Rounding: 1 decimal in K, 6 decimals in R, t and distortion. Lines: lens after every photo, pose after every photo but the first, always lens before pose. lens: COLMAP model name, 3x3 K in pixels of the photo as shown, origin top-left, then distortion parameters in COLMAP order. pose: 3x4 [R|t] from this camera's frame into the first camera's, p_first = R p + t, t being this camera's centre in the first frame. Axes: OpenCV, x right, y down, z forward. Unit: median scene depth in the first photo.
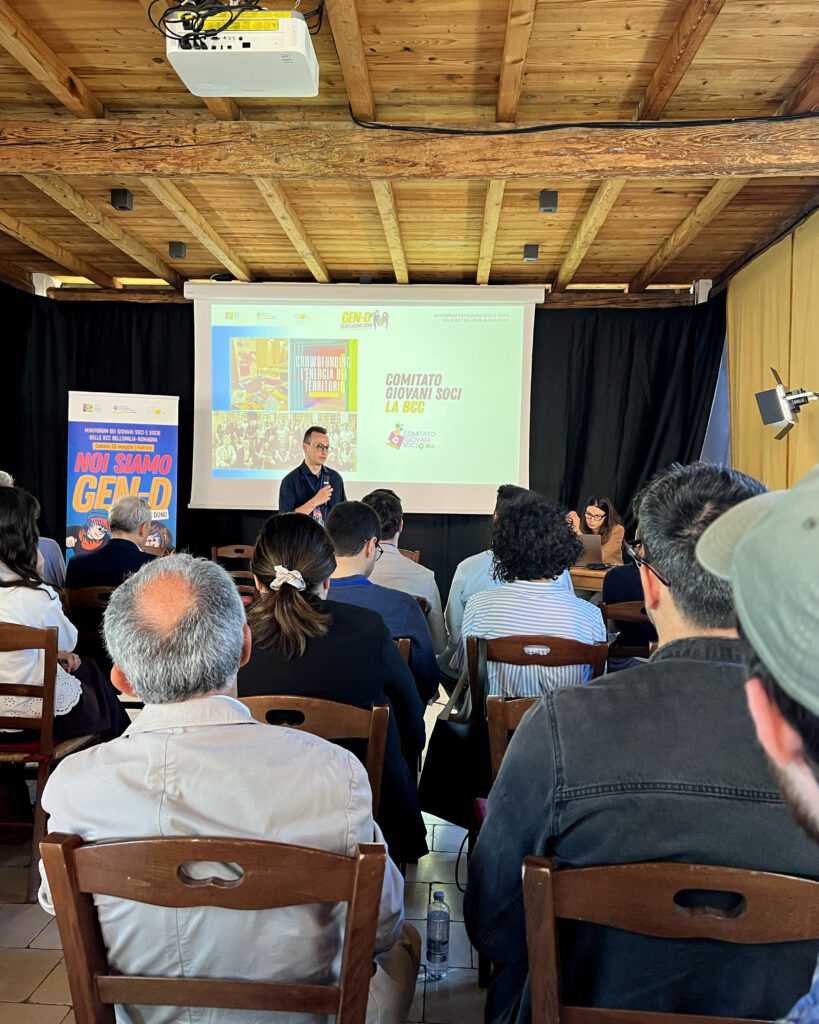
lens RADIAL K [[864.1, 0, 409.5], [0, 864.1, 512.0], [0, 0, 1]] dist [0.026159, -0.006823]
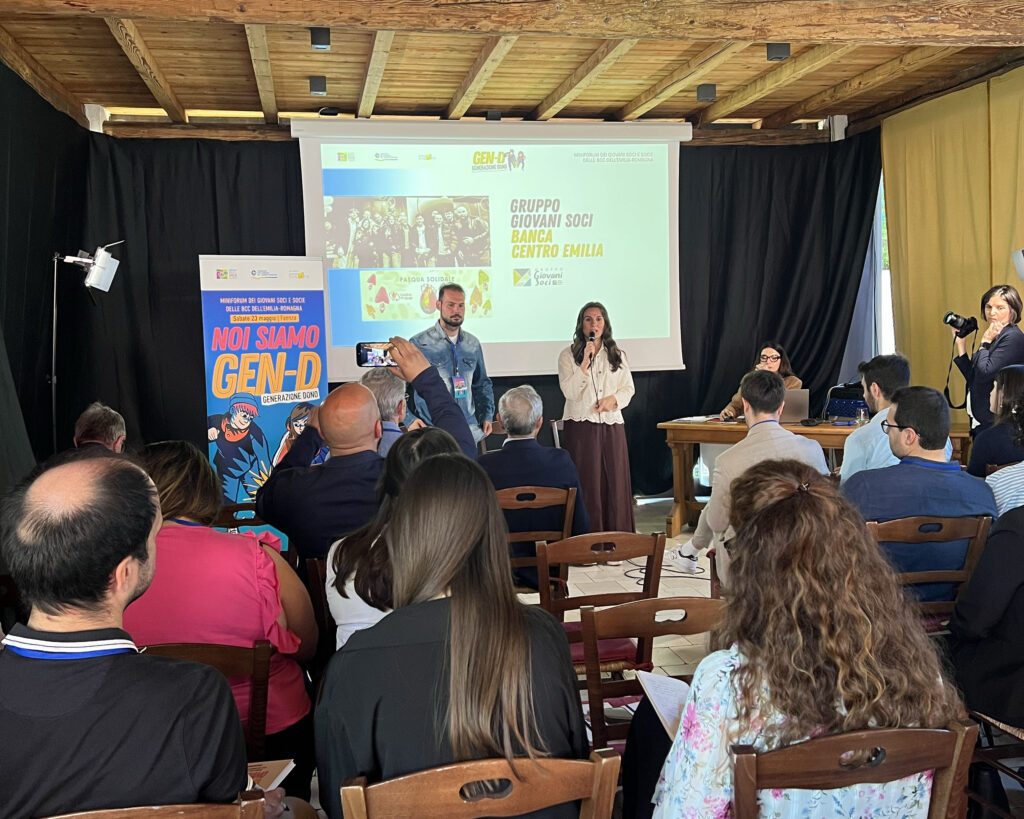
lens RADIAL K [[1037.5, 0, 510.4], [0, 1037.5, 390.1], [0, 0, 1]] dist [0.065563, -0.084550]
pose [[0.968693, -0.061782, 0.240450, -0.355058], [0.052081, 0.997560, 0.046499, -0.040686], [-0.242736, -0.032521, 0.969547, -0.056386]]
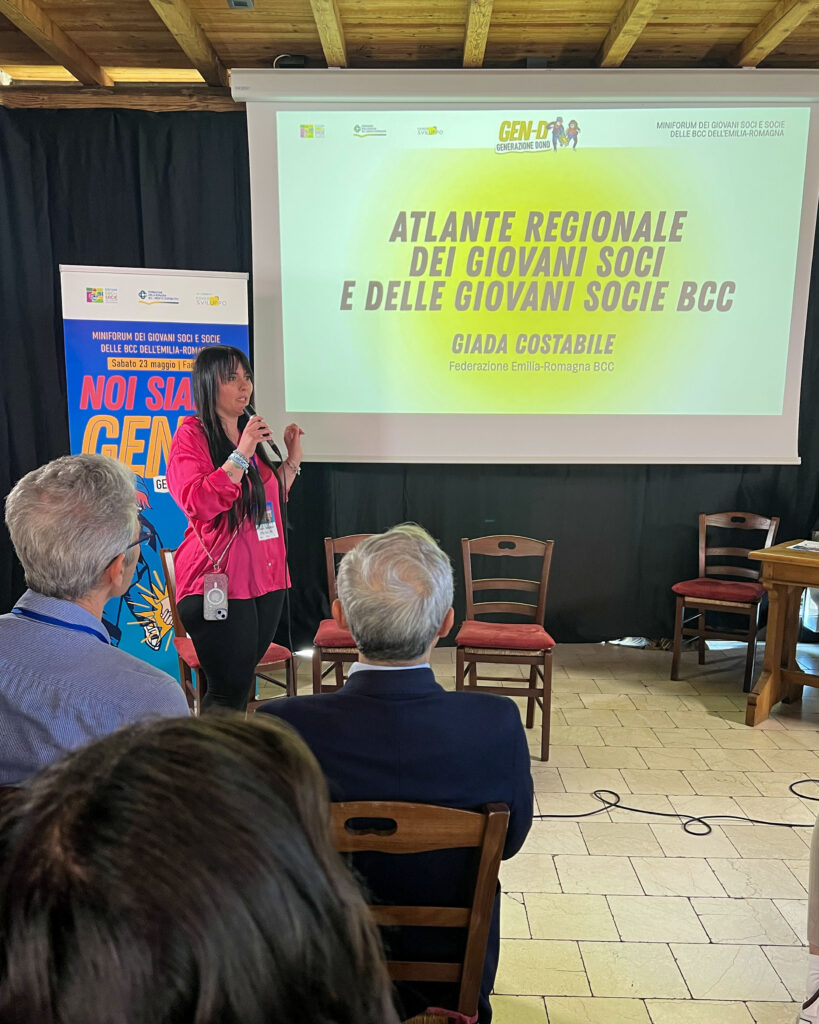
lens RADIAL K [[920.7, 0, 396.0], [0, 920.7, 583.9], [0, 0, 1]] dist [0.028015, -0.031357]
pose [[0.999506, -0.017981, 0.025770, -0.194335], [0.012991, 0.983188, 0.182136, -0.042019], [-0.028611, -0.181711, 0.982936, 0.367397]]
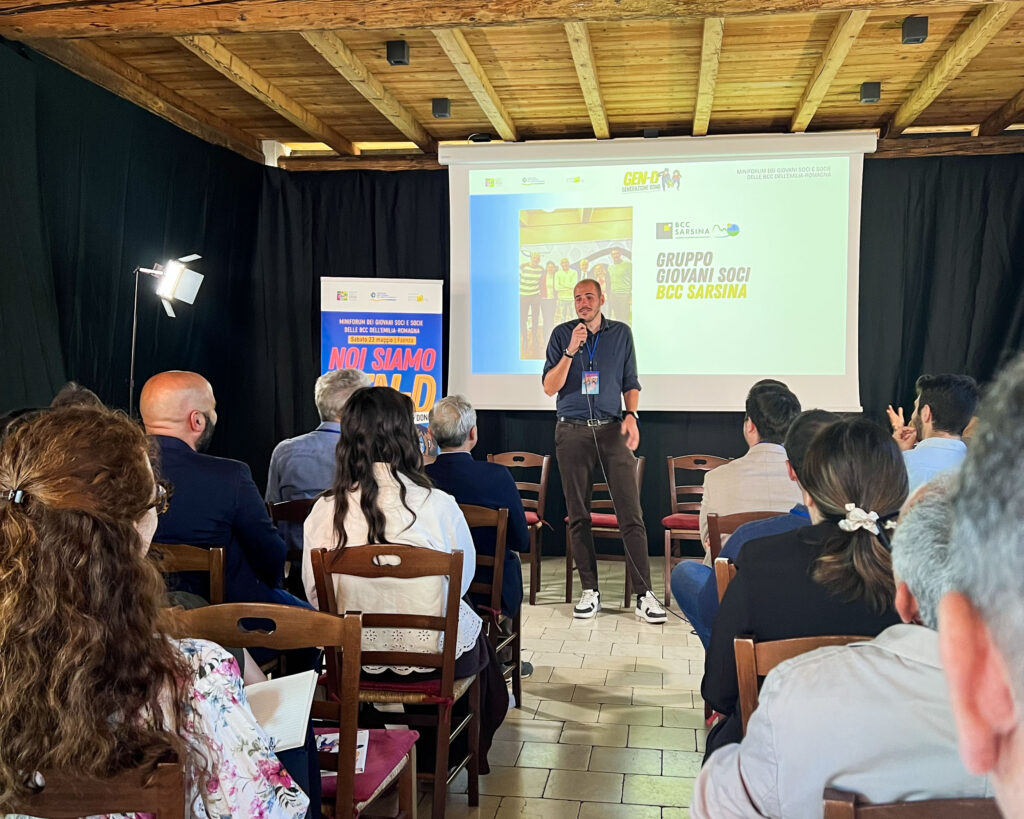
lens RADIAL K [[1037.6, 0, 517.3], [0, 1037.6, 416.1], [0, 0, 1]] dist [0.070177, -0.103179]
pose [[0.995671, -0.013568, -0.091955, -0.104272], [0.014298, 0.999871, 0.007284, -0.005052], [0.091845, -0.008567, 0.995736, -0.018796]]
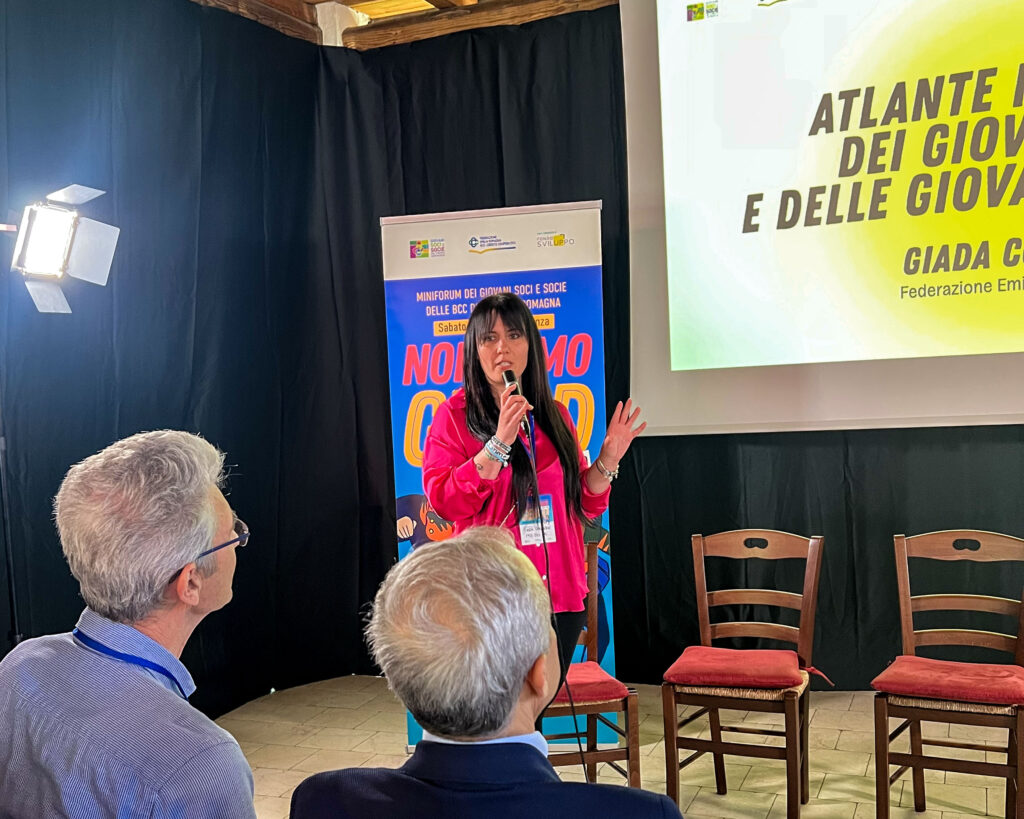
lens RADIAL K [[1124.2, 0, 445.1], [0, 1124.2, 502.6], [0, 0, 1]] dist [0.166022, -0.410006]
pose [[0.926249, -0.029663, -0.375743, -0.127667], [0.068113, 0.993659, 0.089460, -0.036221], [0.370706, -0.108455, 0.922396, 0.418136]]
